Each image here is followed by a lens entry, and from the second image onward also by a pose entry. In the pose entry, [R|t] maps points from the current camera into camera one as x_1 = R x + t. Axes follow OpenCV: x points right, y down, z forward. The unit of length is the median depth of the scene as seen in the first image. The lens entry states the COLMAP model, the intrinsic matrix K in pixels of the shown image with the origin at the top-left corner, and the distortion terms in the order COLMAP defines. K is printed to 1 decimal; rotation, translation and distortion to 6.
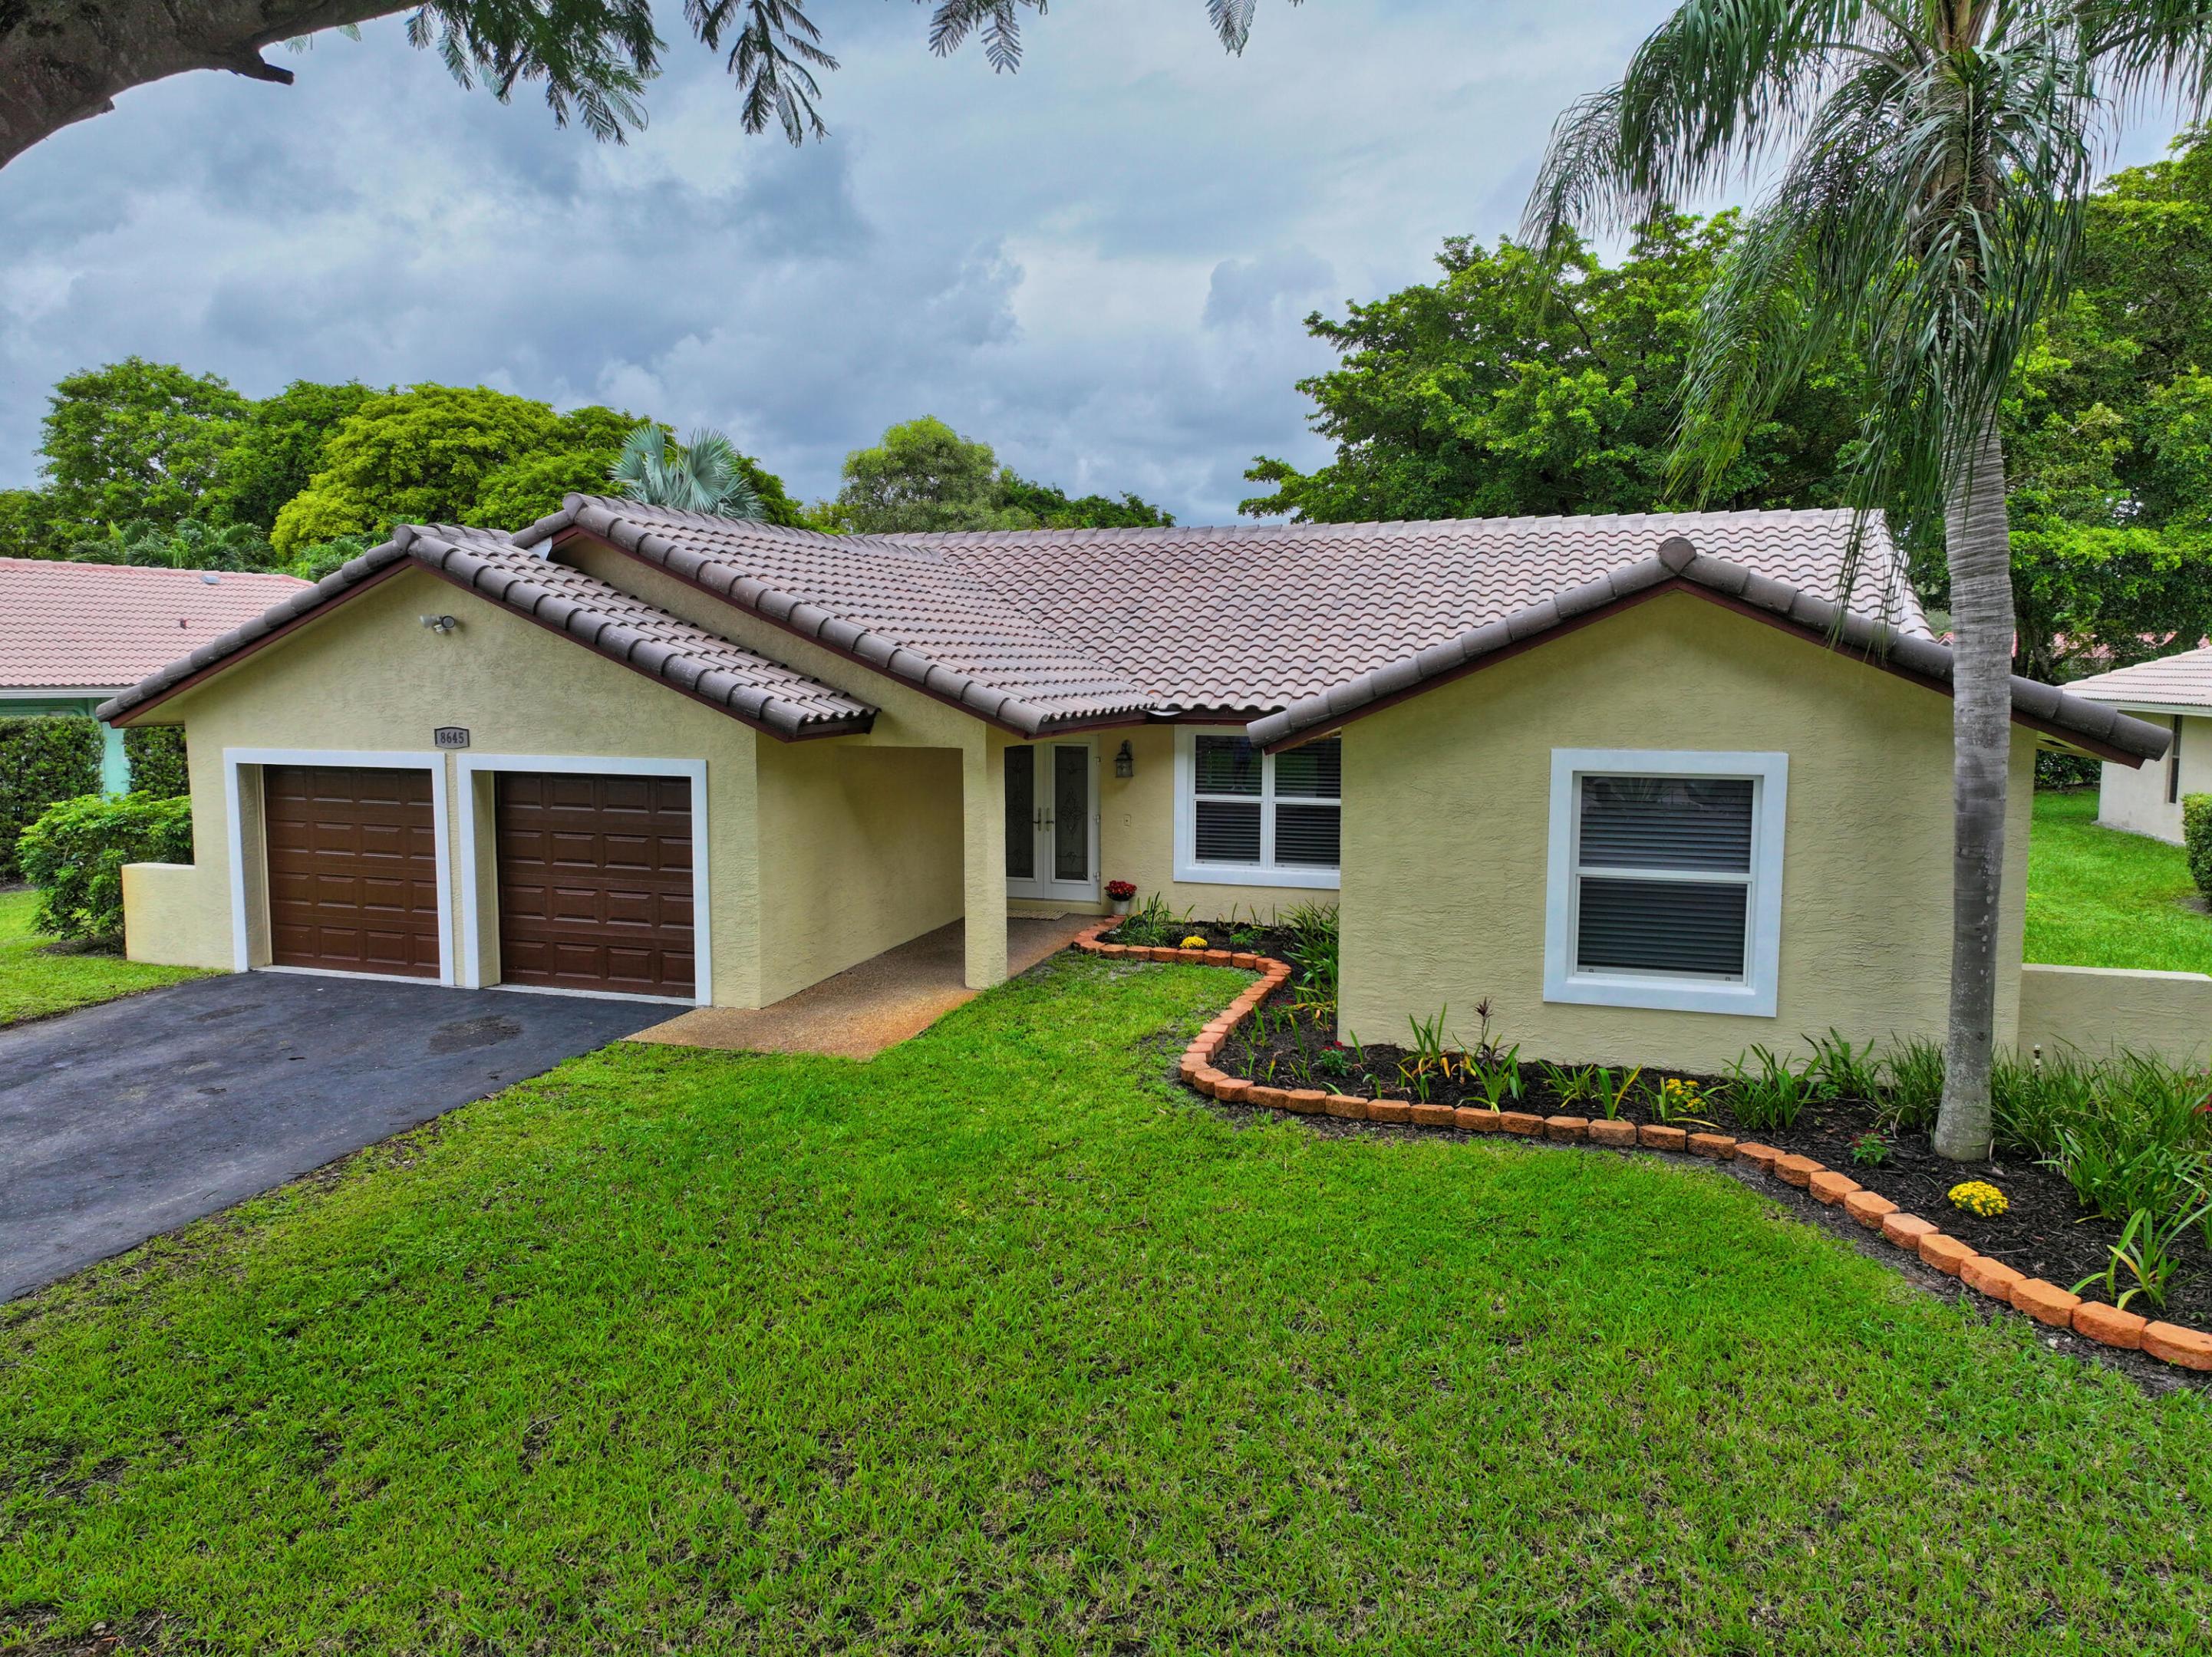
lens RADIAL K [[1546.2, 0, 1106.0], [0, 1546.2, 828.5], [0, 0, 1]] dist [0.001347, 0.004639]
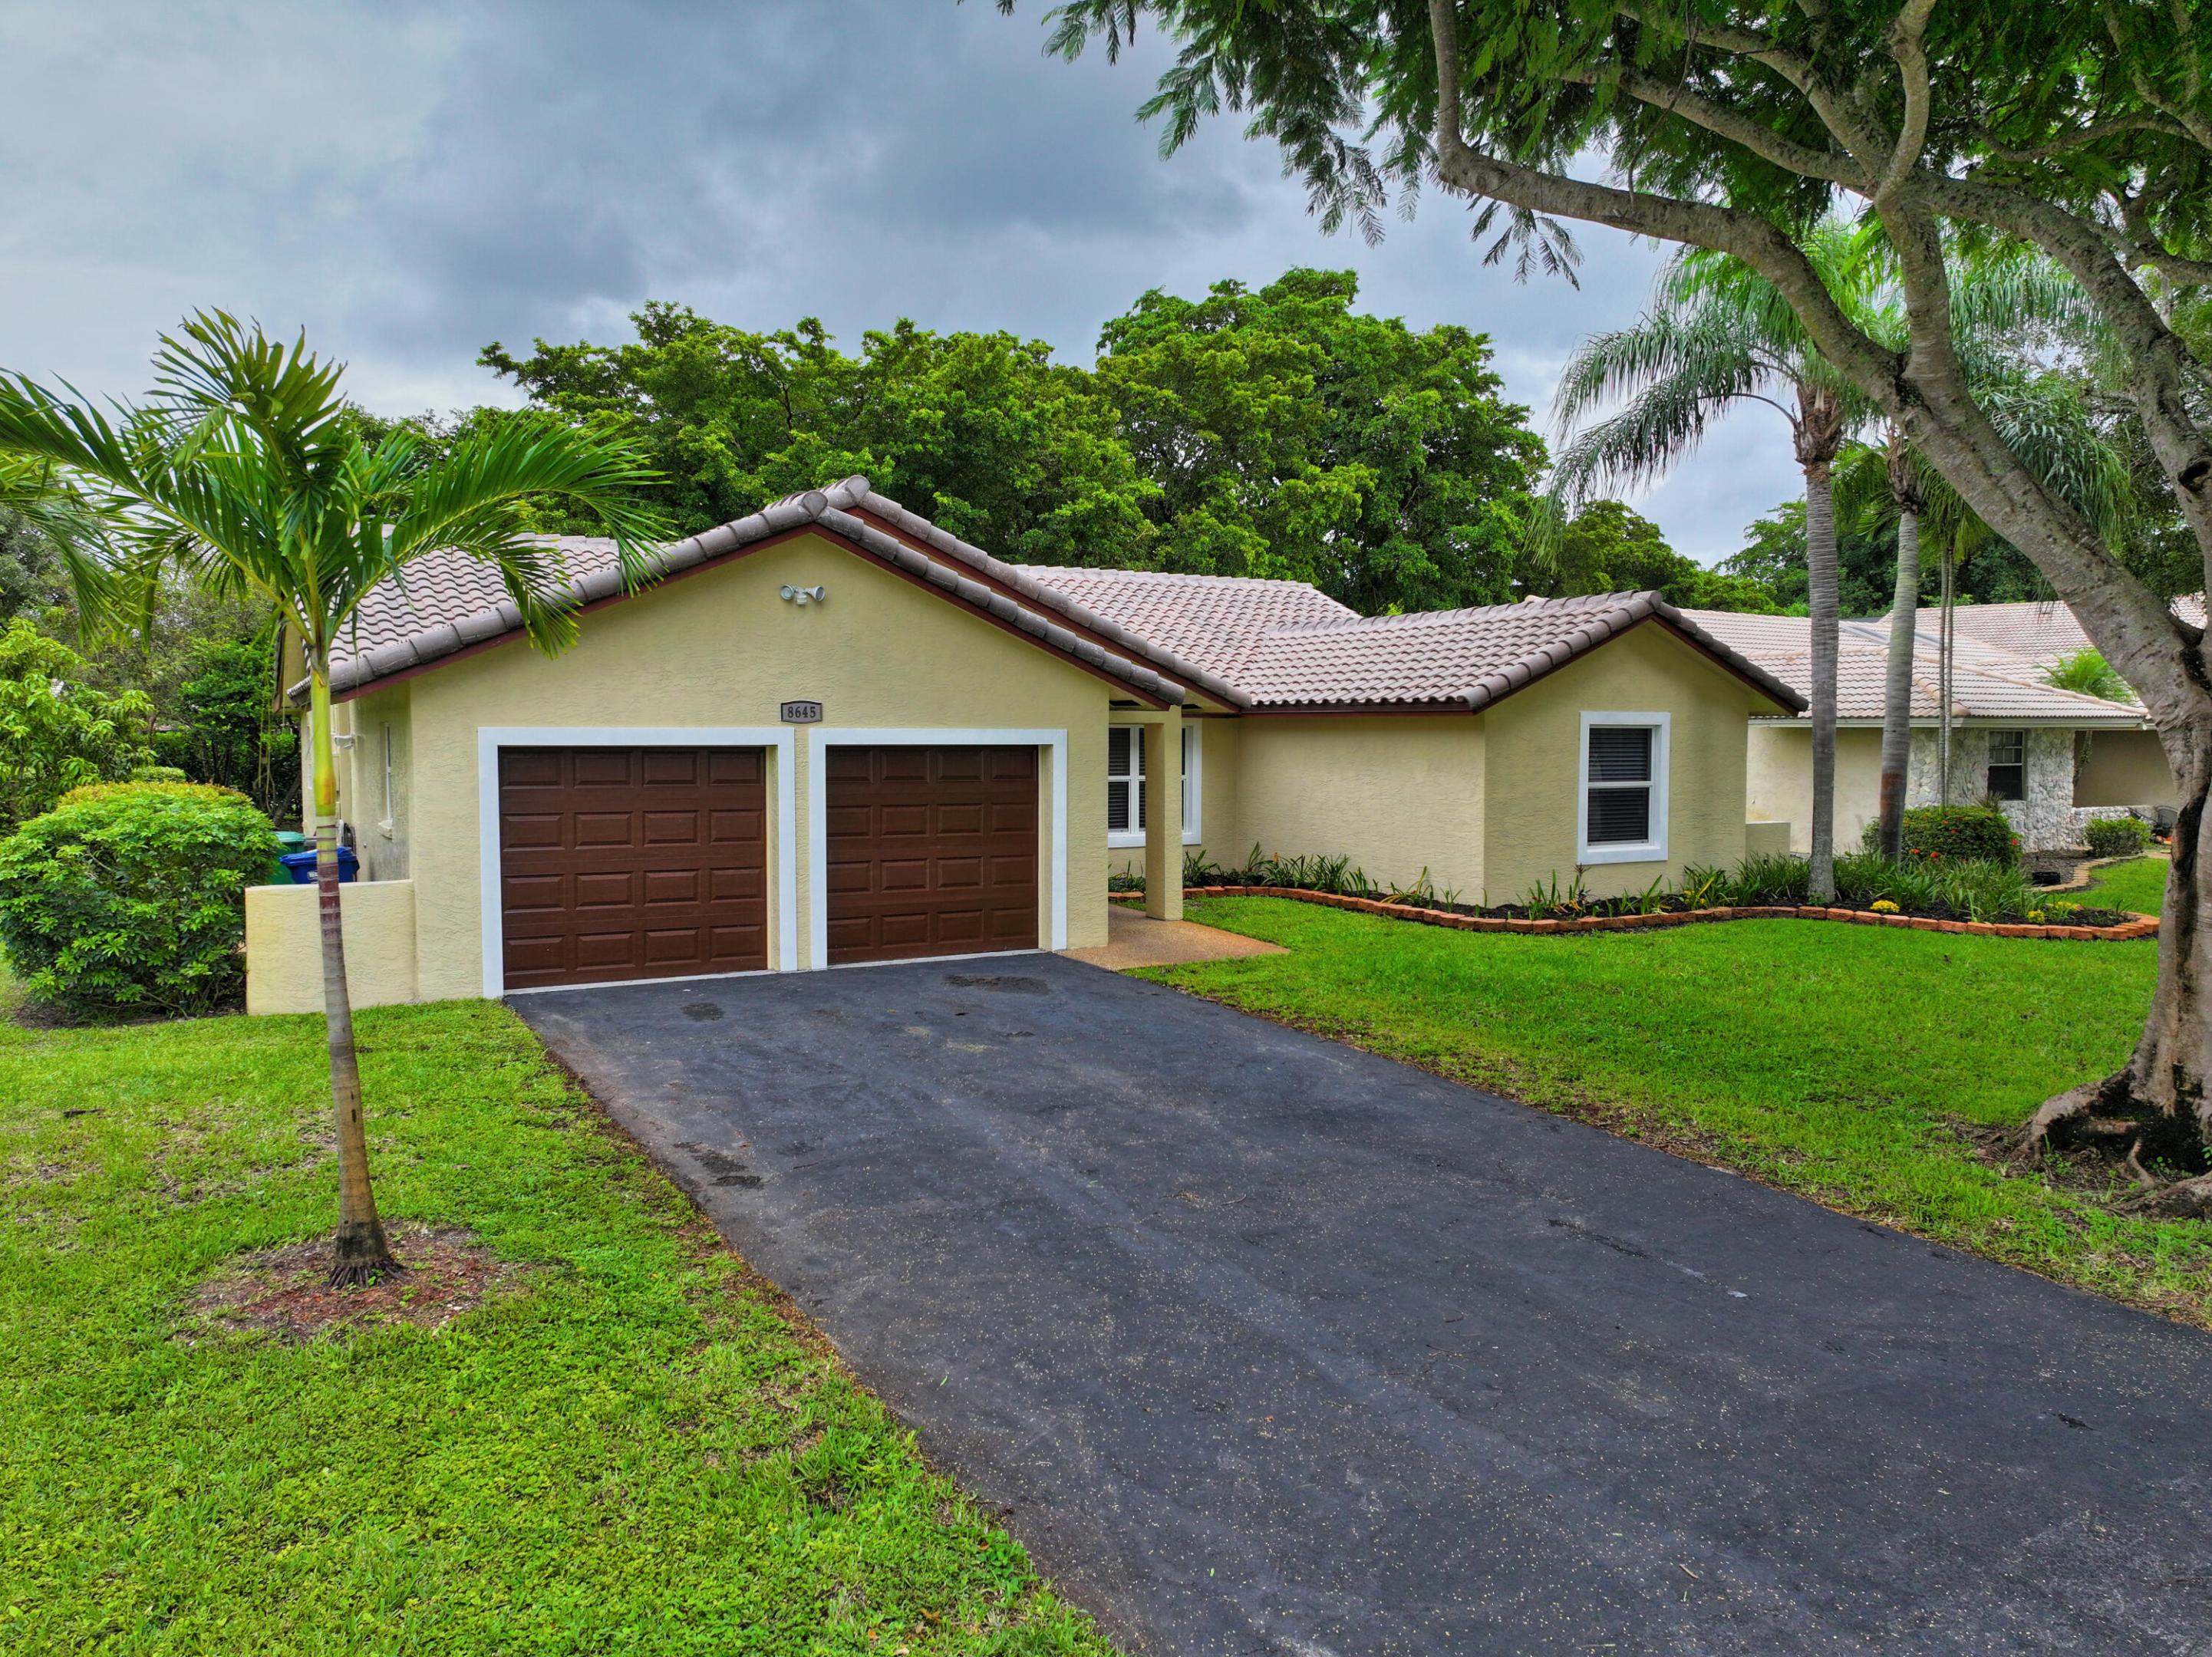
lens RADIAL K [[1546.2, 0, 1106.0], [0, 1546.2, 828.5], [0, 0, 1]] dist [0.001347, 0.004639]
pose [[0.668313, -0.046908, 0.742400, -0.960926], [0.079428, 0.996804, -0.008519, 0.035457], [-0.739628, 0.064661, 0.669903, 0.200644]]
